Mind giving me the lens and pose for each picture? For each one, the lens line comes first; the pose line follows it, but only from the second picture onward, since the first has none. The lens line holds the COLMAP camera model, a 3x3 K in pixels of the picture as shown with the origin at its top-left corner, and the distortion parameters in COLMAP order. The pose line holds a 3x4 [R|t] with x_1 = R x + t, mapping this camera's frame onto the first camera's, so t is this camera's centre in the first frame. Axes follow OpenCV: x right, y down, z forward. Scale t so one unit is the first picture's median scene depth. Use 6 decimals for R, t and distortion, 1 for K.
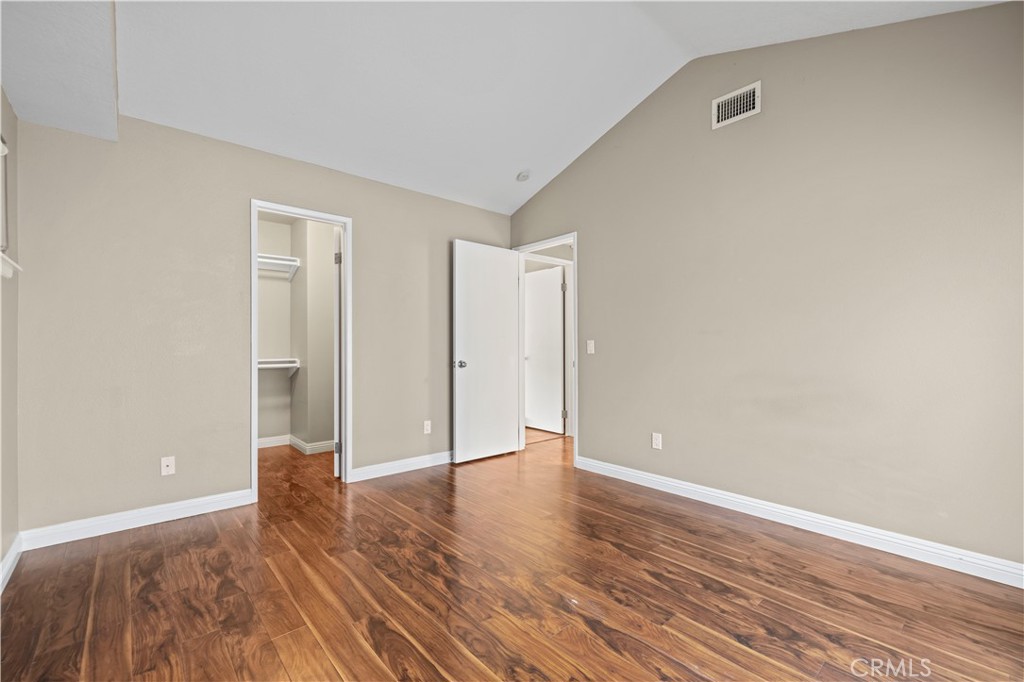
lens RADIAL K [[437.8, 0, 514.9], [0, 437.8, 334.0], [0, 0, 1]] dist [-0.000033, 0.000691]
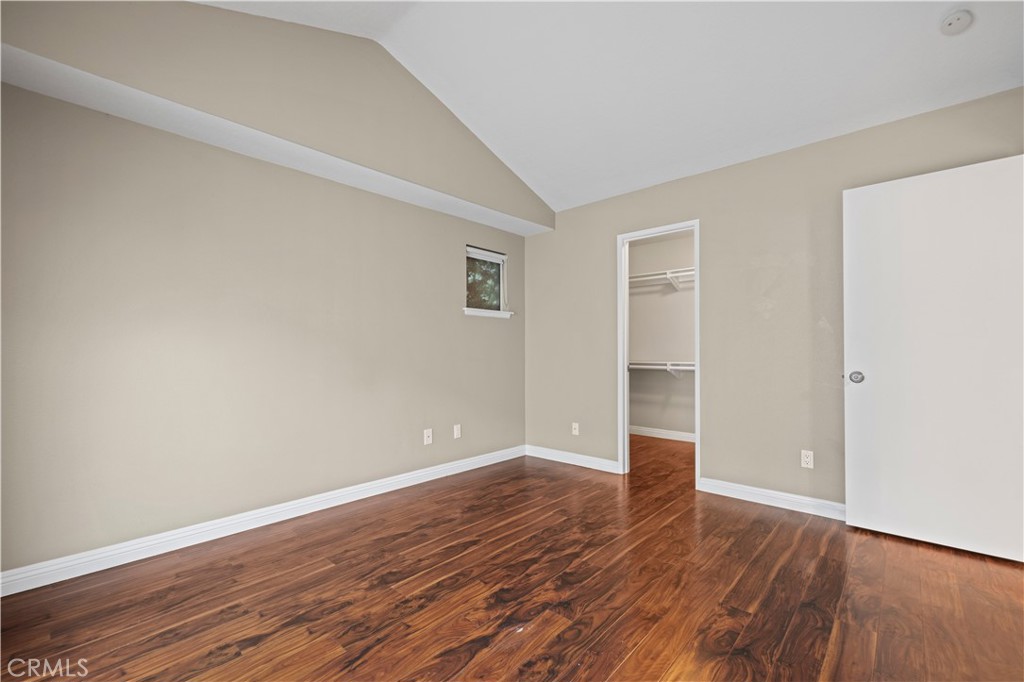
lens RADIAL K [[437.8, 0, 498.4], [0, 437.8, 355.2], [0, 0, 1]] dist [-0.000033, 0.000691]
pose [[0.090978, 0.010665, -0.995796, 0.896966], [0.032865, 0.999366, 0.013706, 0.016266], [0.995310, -0.033974, 0.090570, 0.767030]]
